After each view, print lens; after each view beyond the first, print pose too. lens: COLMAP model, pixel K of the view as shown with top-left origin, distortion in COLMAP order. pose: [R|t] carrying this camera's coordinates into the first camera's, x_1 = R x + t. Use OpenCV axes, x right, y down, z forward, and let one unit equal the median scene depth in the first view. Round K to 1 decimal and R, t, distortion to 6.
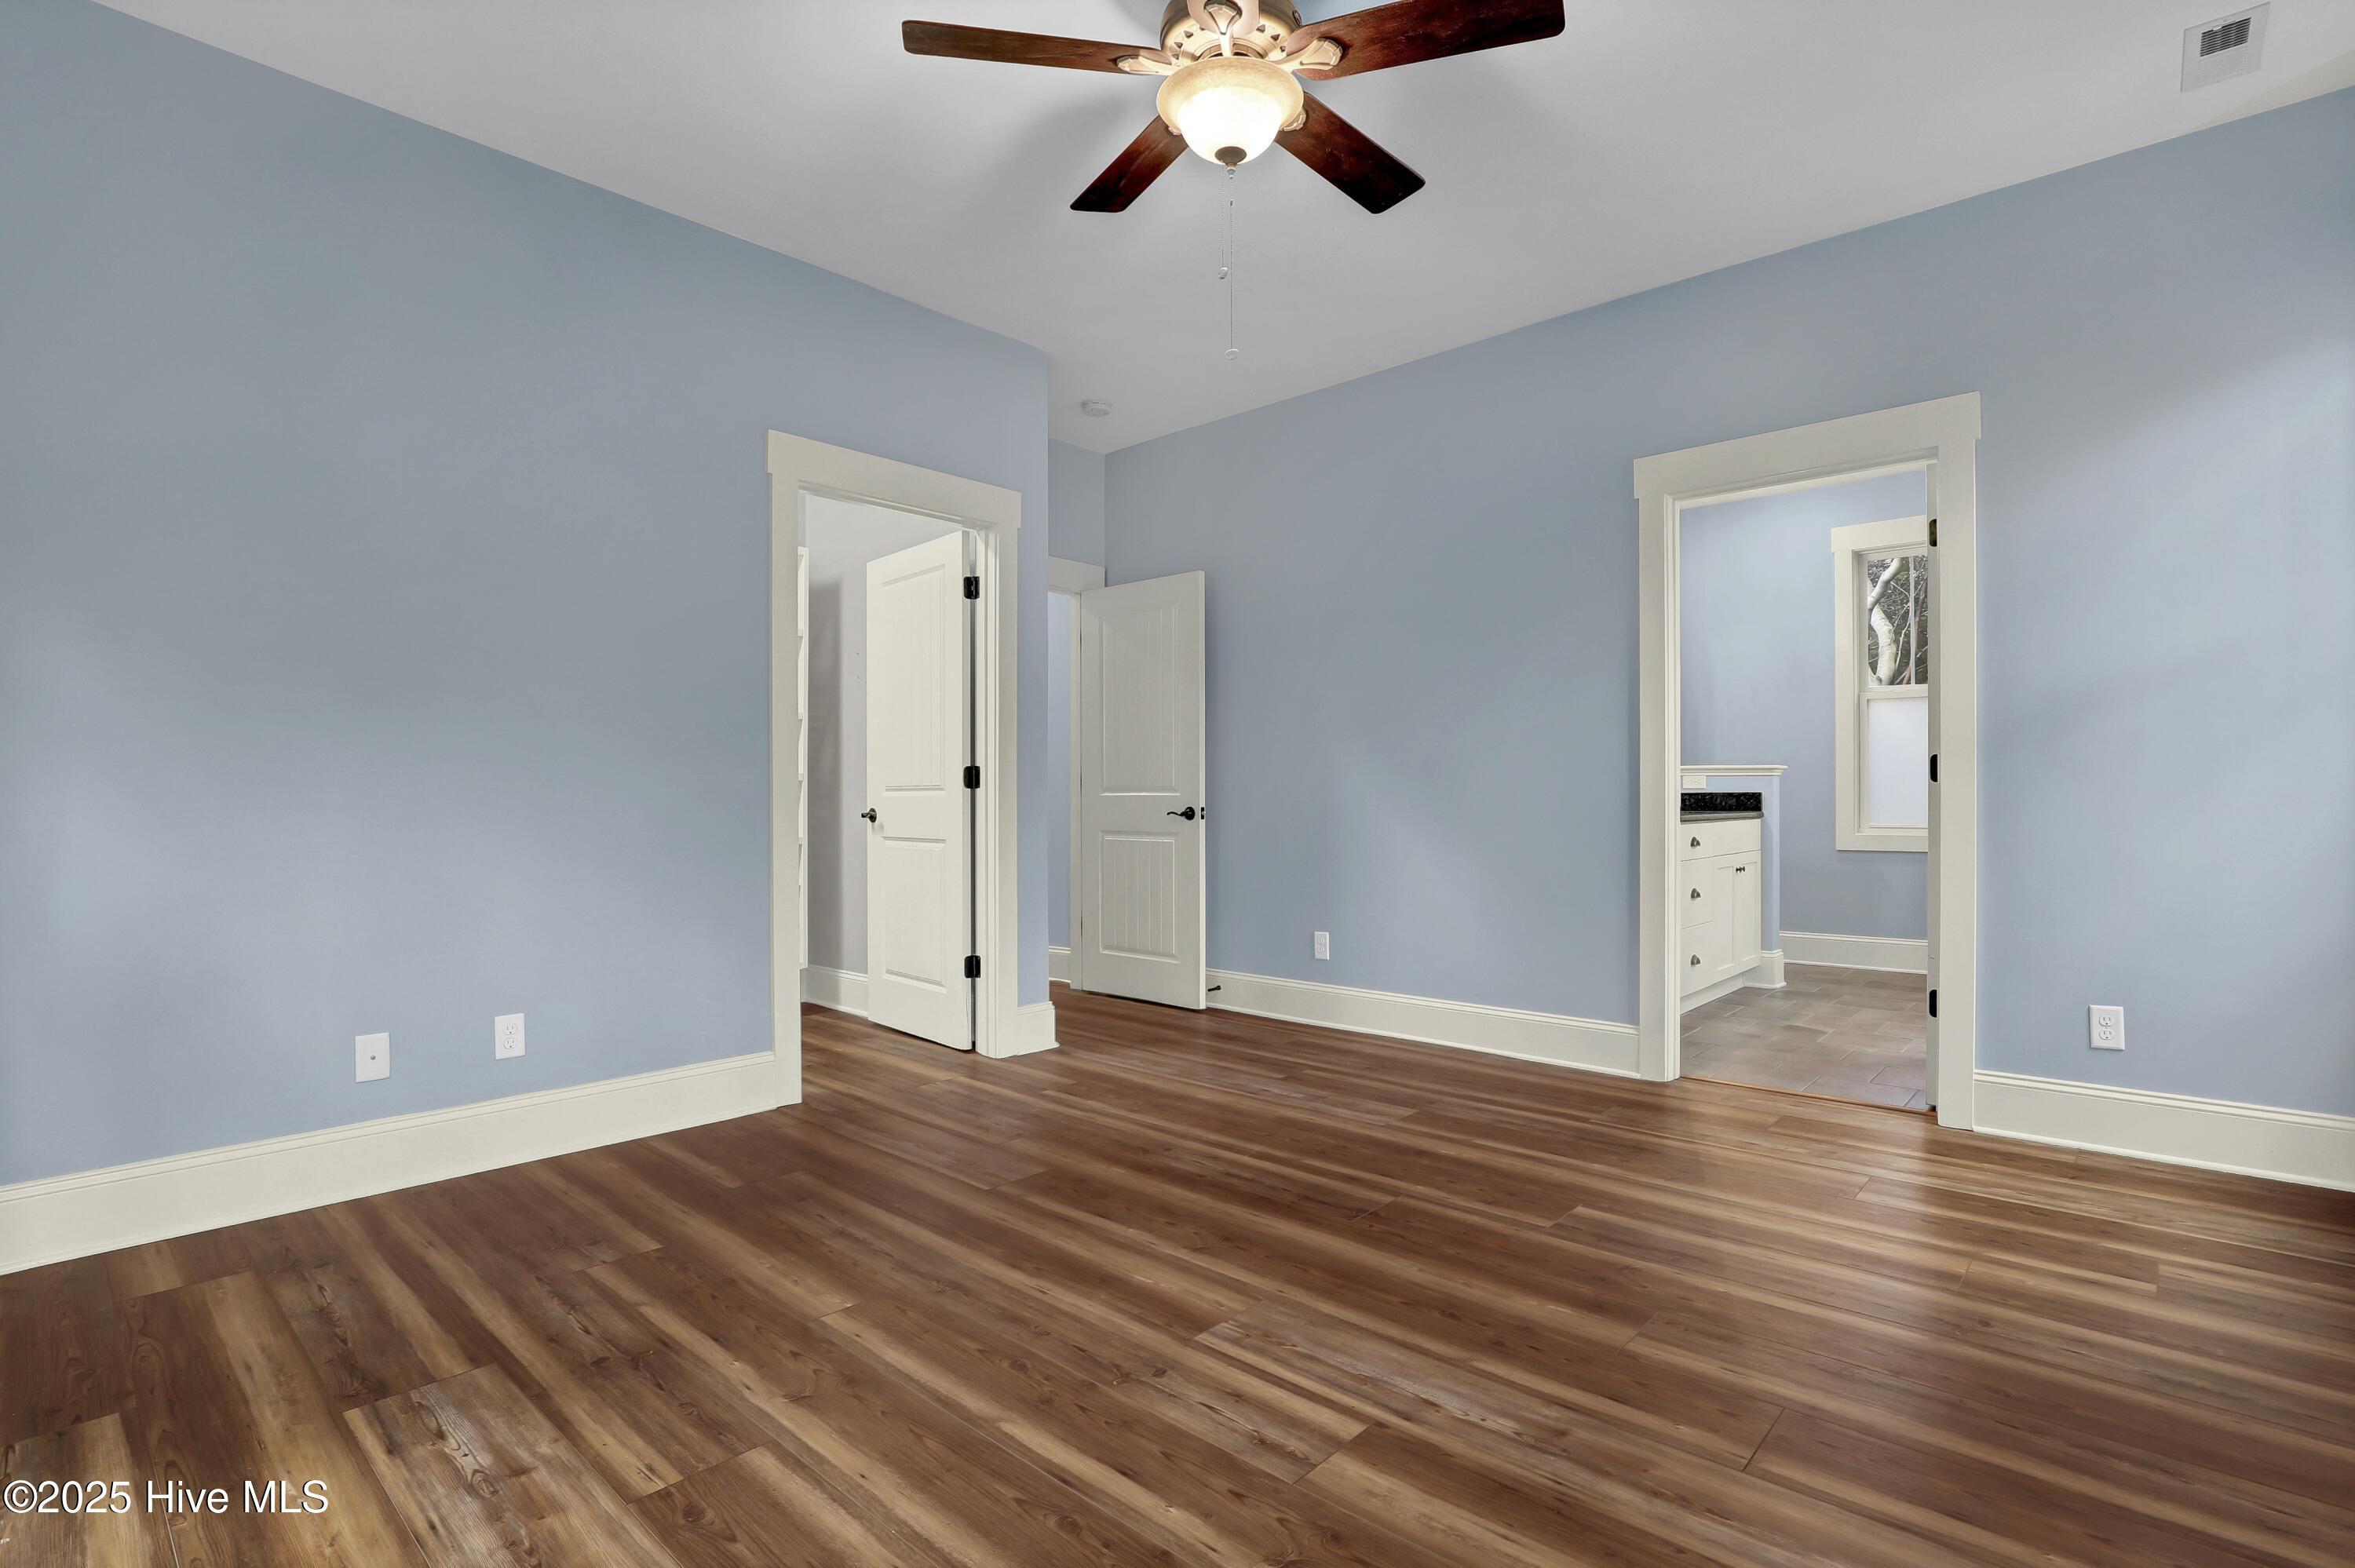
lens RADIAL K [[1118.8, 0, 1194.2], [0, 1118.8, 789.1], [0, 0, 1]] dist [-0.022320, 0.001725]
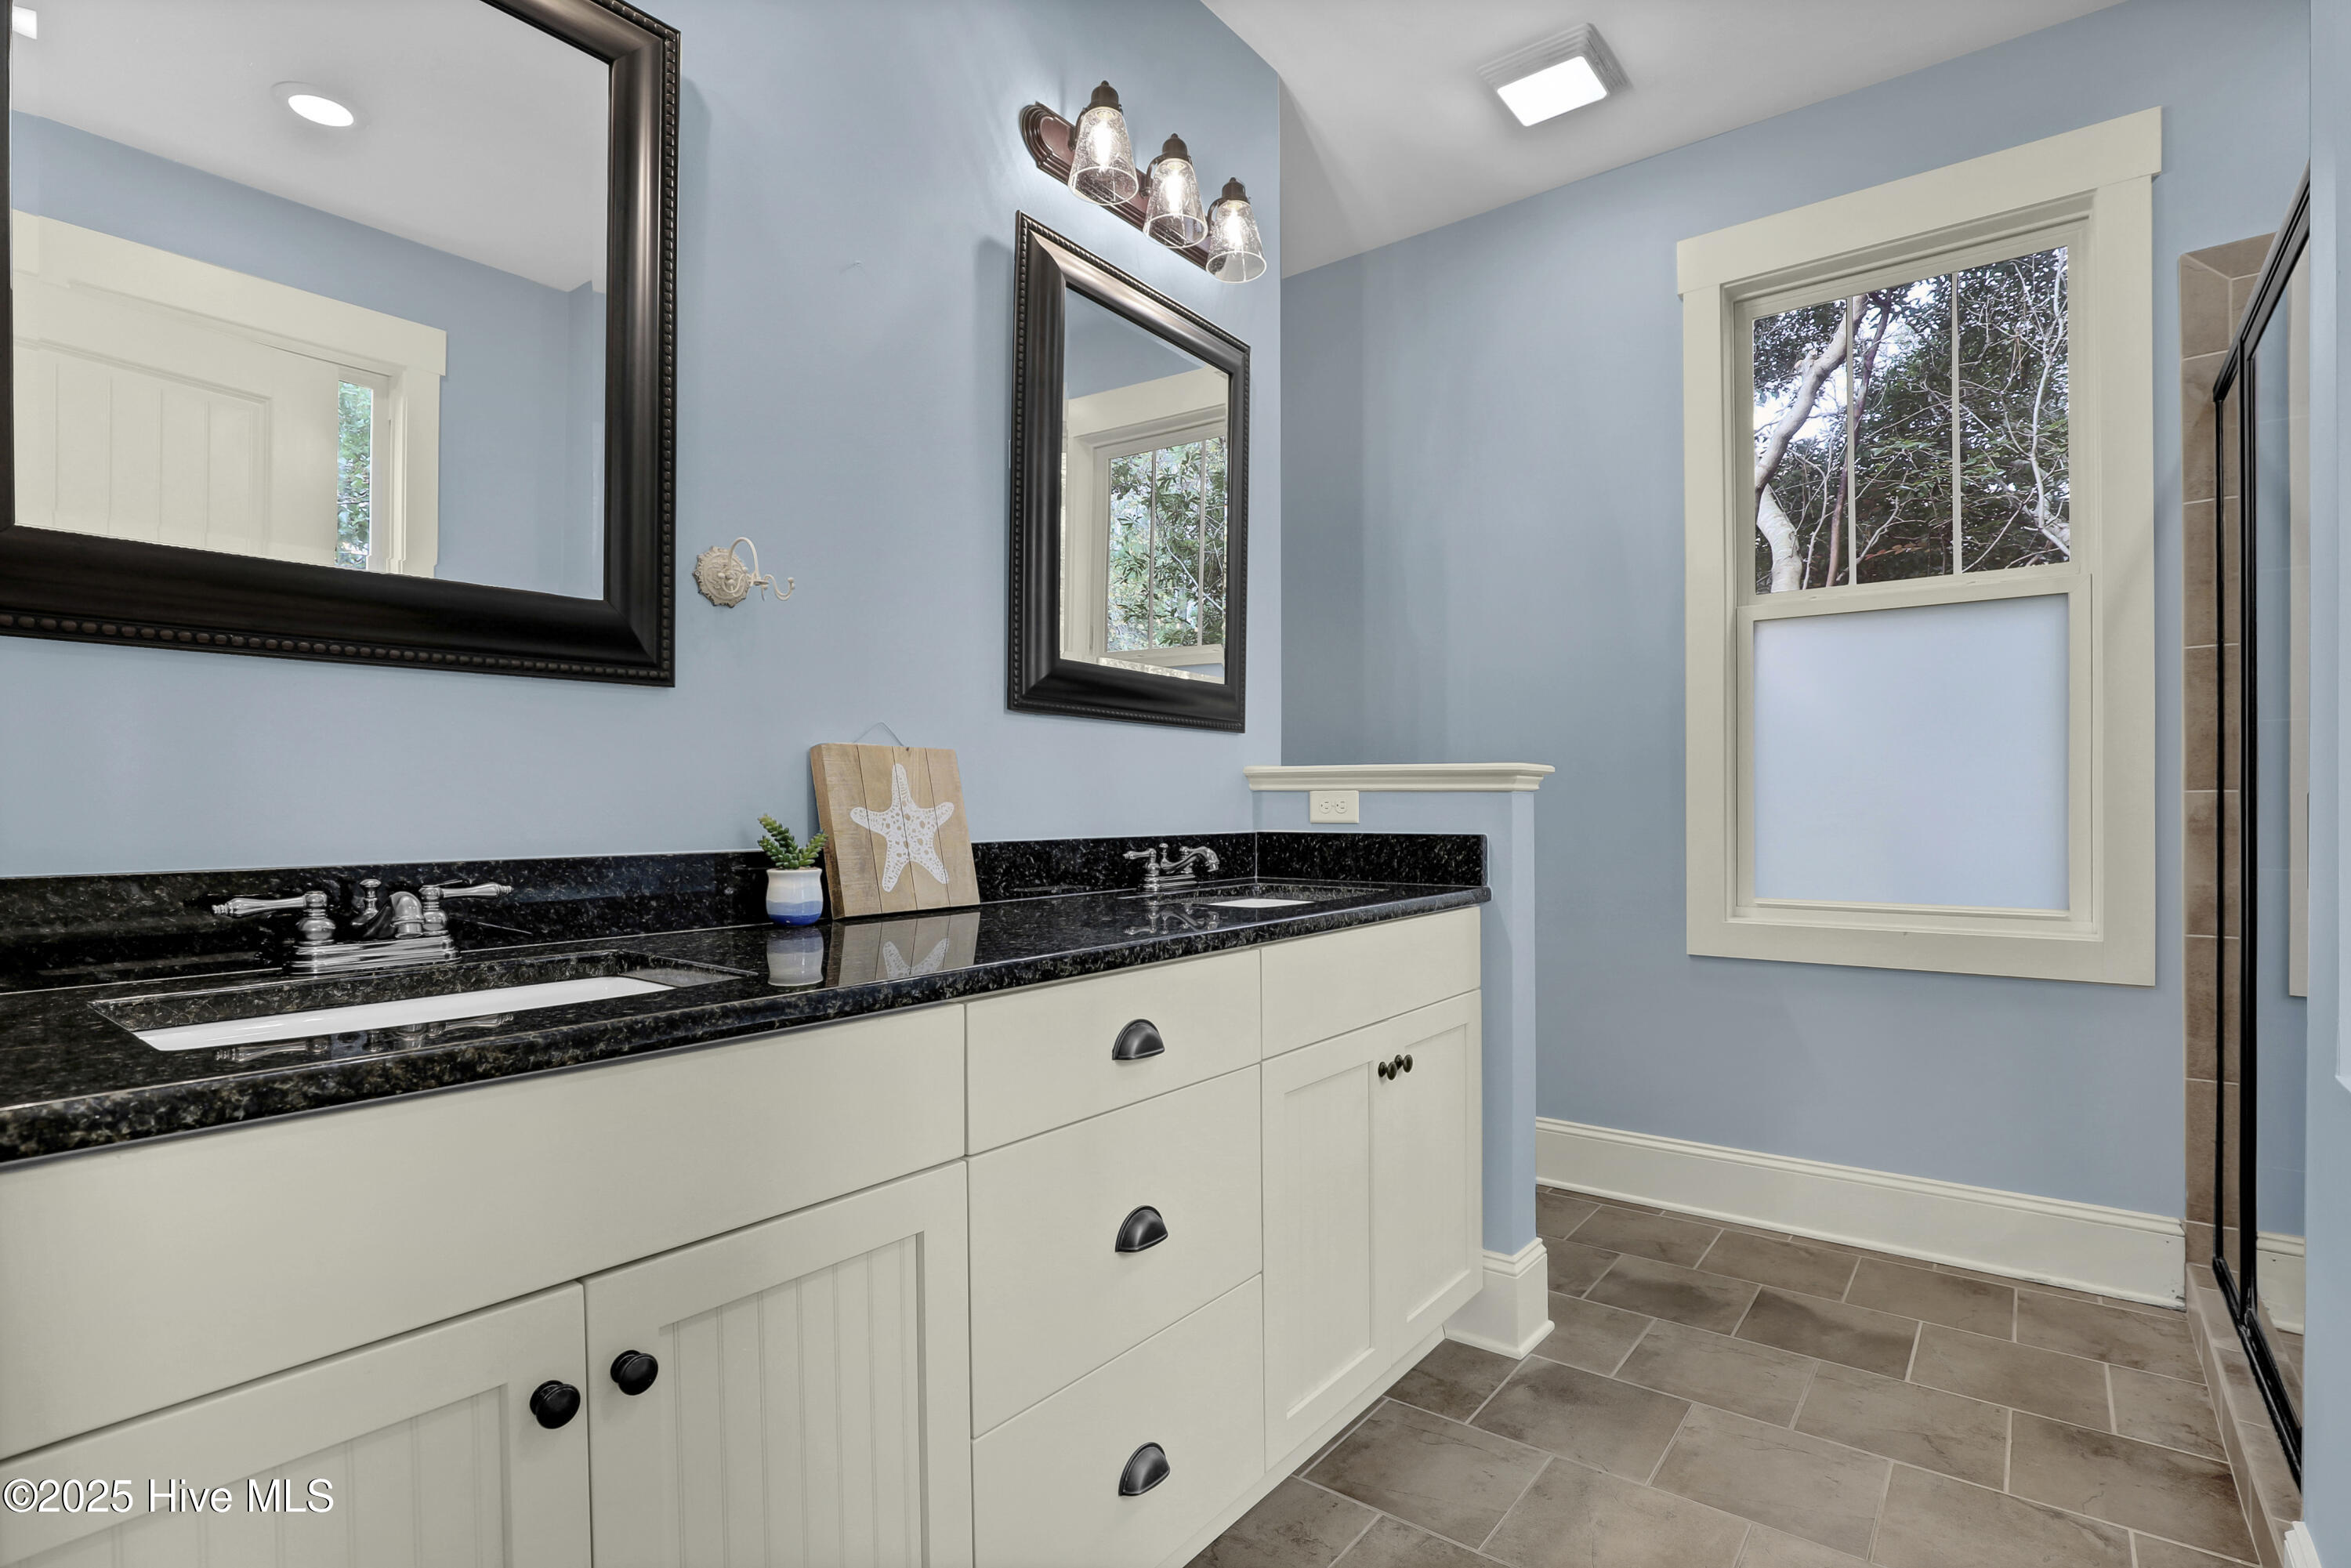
lens RADIAL K [[1117.0, 0, 1162.5], [0, 1117.0, 793.1], [0, 0, 1]] dist [-0.022320, 0.001725]
pose [[0.998101, 0.004672, 0.061422, 0.410811], [-0.004499, 0.999986, -0.002957, -0.010618], [-0.061435, 0.002675, 0.998107, 0.685376]]
